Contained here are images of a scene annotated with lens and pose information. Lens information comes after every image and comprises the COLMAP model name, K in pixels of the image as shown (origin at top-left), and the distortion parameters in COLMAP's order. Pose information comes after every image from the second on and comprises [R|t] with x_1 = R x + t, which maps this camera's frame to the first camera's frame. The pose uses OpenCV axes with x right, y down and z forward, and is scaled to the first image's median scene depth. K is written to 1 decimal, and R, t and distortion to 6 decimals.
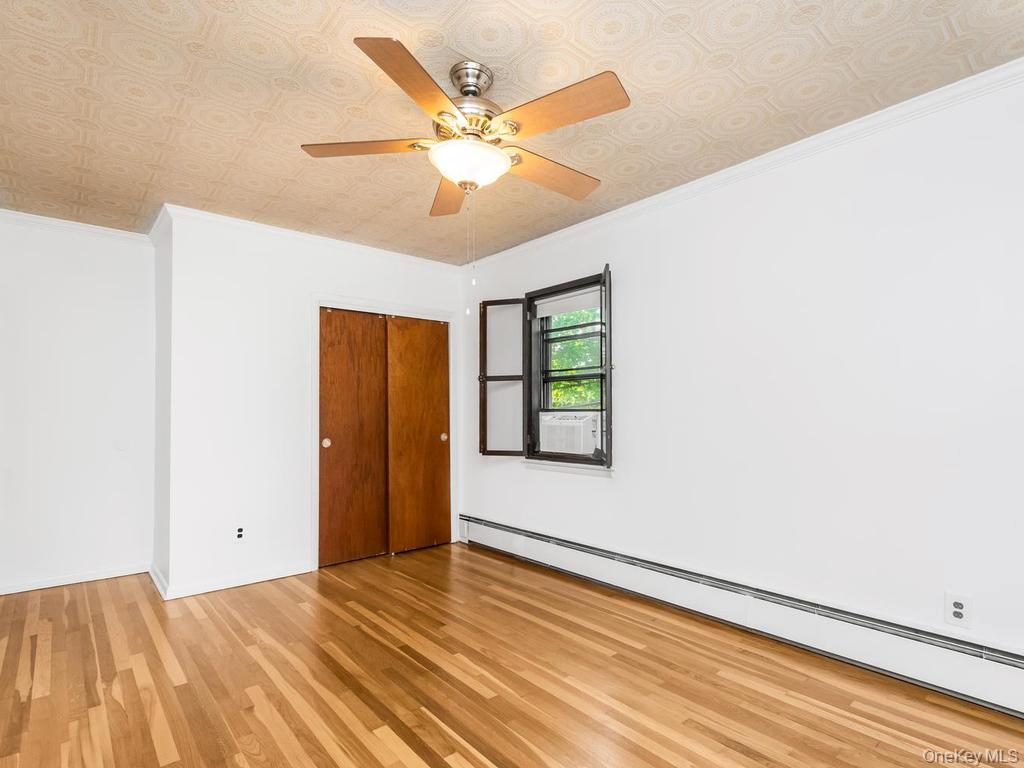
lens RADIAL K [[515.7, 0, 513.7], [0, 515.7, 404.2], [0, 0, 1]] dist [0.000825, 0.000148]
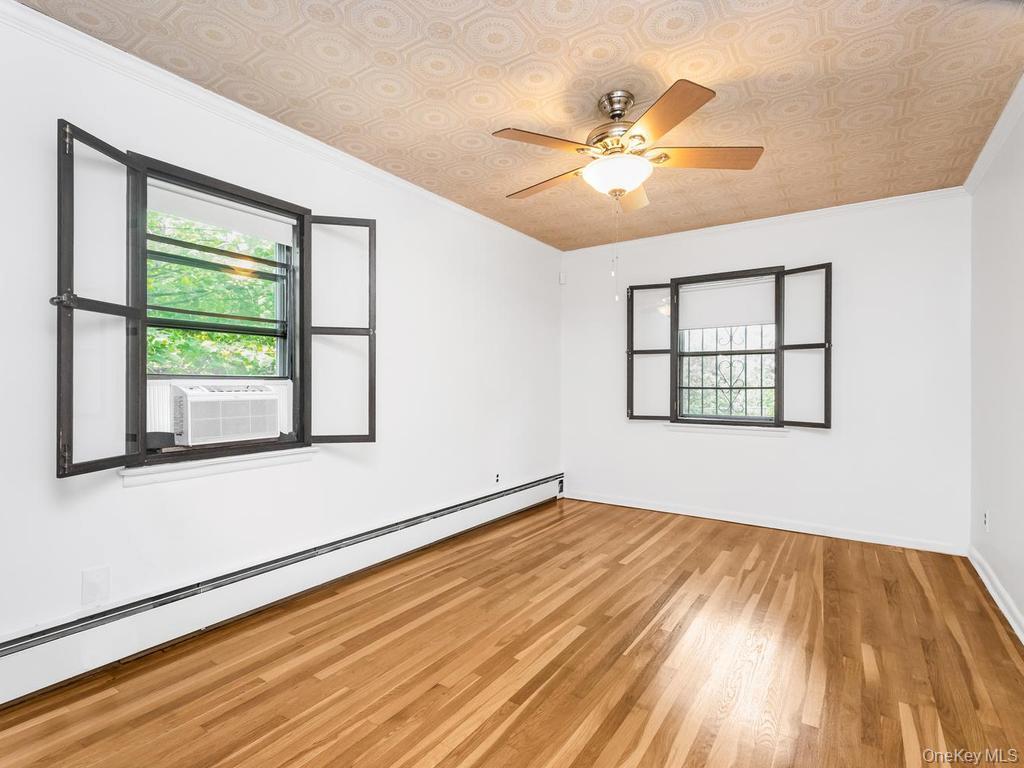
lens RADIAL K [[510.0, 0, 512.0], [0, 510.0, 384.0], [0, 0, 1]] dist [-0.000063, 0.000164]
pose [[-0.251521, -0.002567, 0.967848, -0.940677], [-0.013084, 0.999914, -0.000748, 0.024423], [-0.967763, -0.012852, -0.251533, 1.234170]]
